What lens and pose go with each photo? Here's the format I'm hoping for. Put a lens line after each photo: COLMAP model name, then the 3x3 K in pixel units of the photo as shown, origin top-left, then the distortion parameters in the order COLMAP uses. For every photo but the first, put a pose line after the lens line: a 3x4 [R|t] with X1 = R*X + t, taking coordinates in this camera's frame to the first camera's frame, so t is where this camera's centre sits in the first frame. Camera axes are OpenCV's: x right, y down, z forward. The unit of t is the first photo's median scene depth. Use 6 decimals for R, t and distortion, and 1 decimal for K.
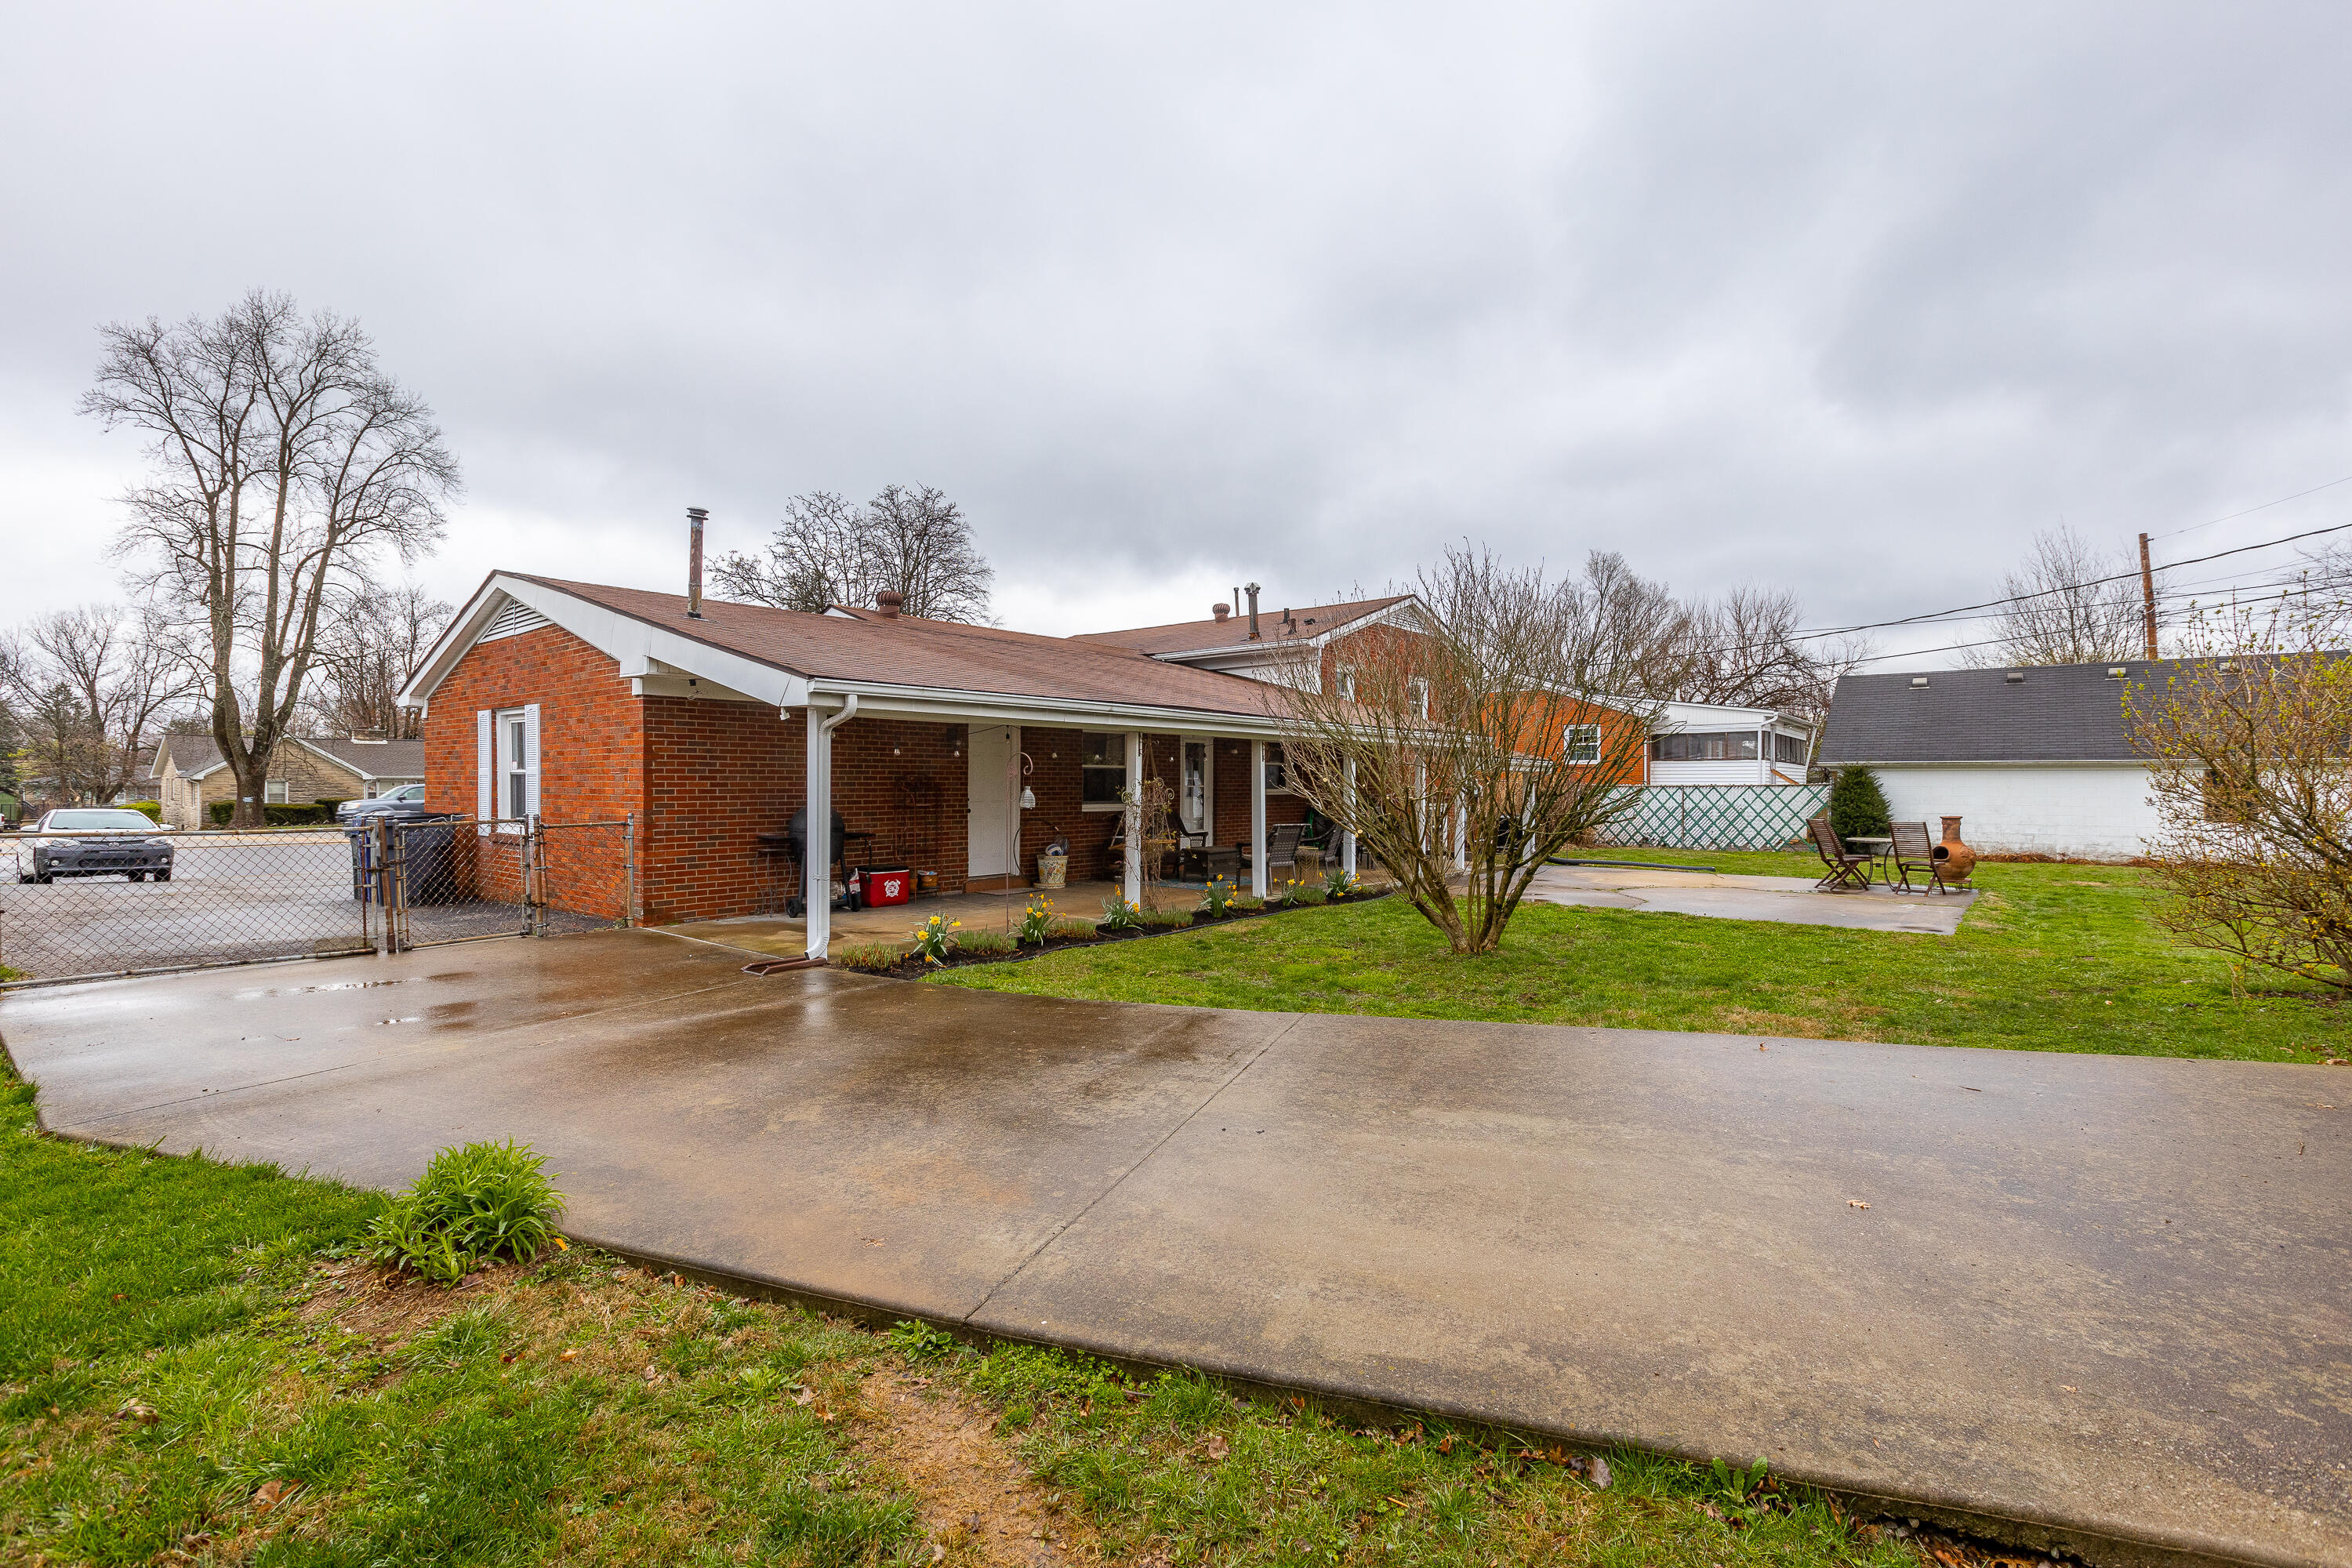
lens RADIAL K [[1080.4, 0, 1175.6], [0, 1080.4, 780.1], [0, 0, 1]] dist [0.000546, -0.000083]
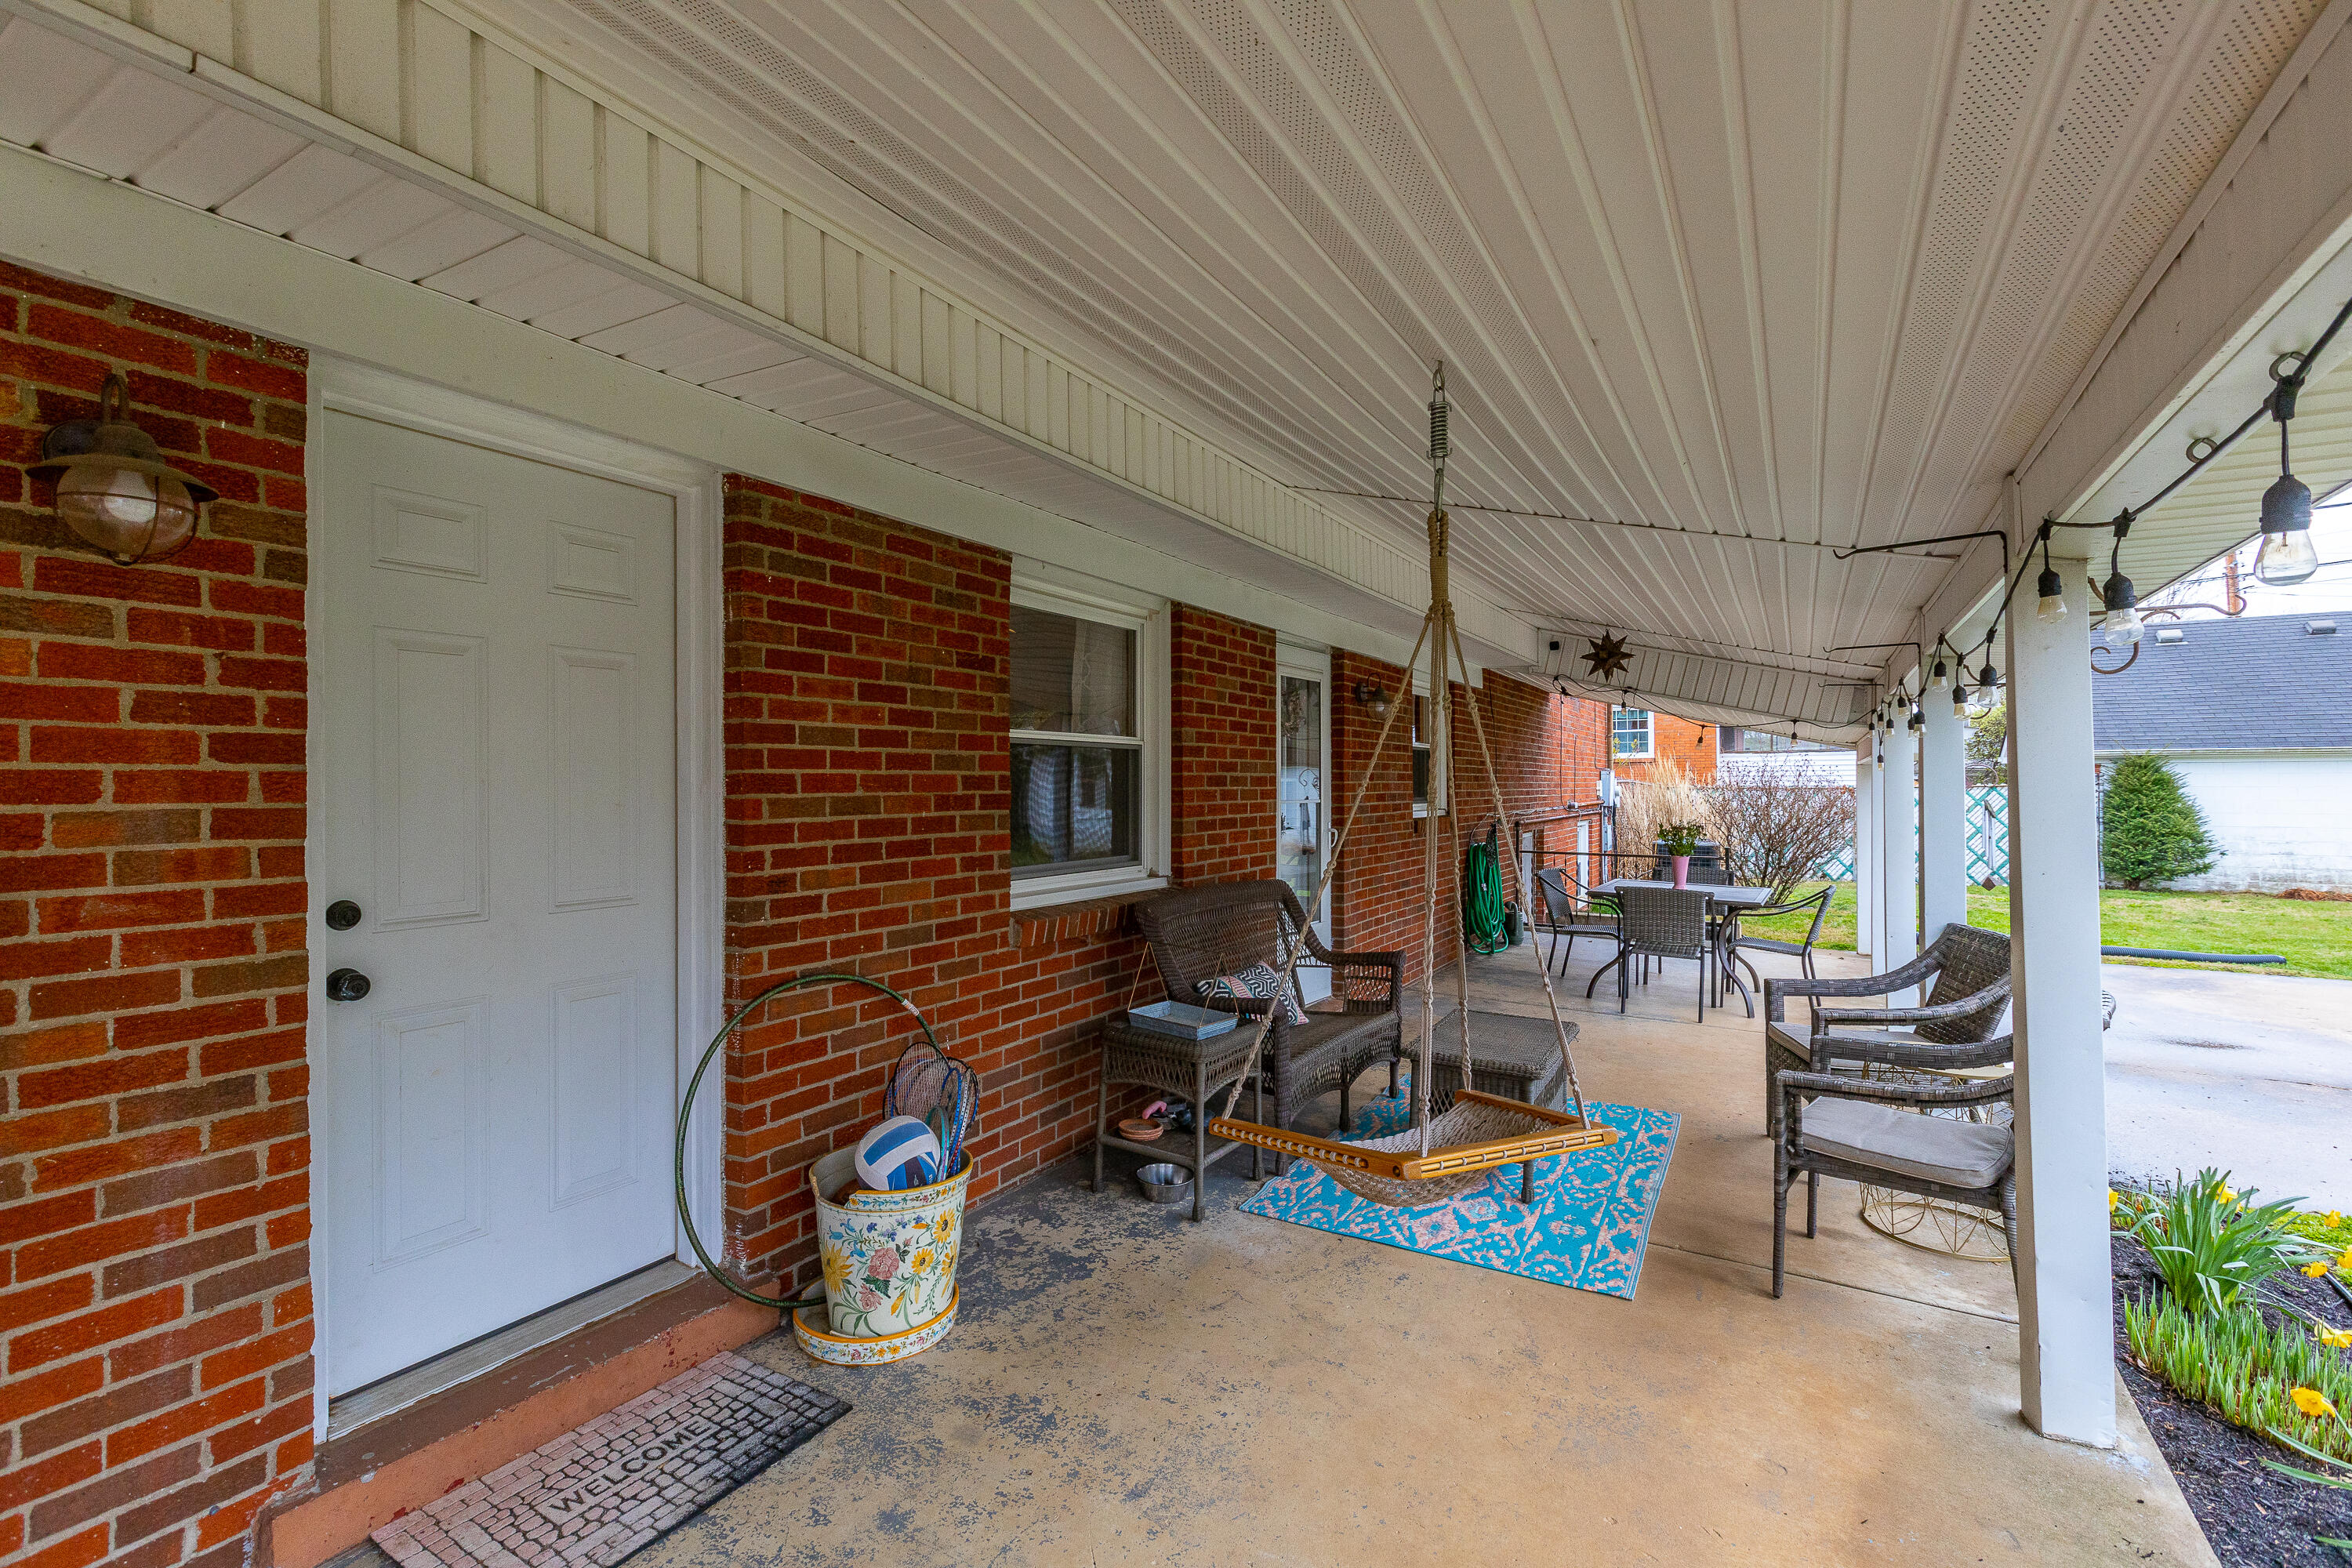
lens RADIAL K [[1080.4, 0, 1173.7], [0, 1080.4, 785.1], [0, 0, 1]] dist [0.000546, -0.000083]
pose [[0.990382, -0.008027, 0.138128, -0.088534], [0.008079, 0.999967, 0.000179, 0.000440], [-0.138125, 0.000939, 0.990414, 0.789797]]
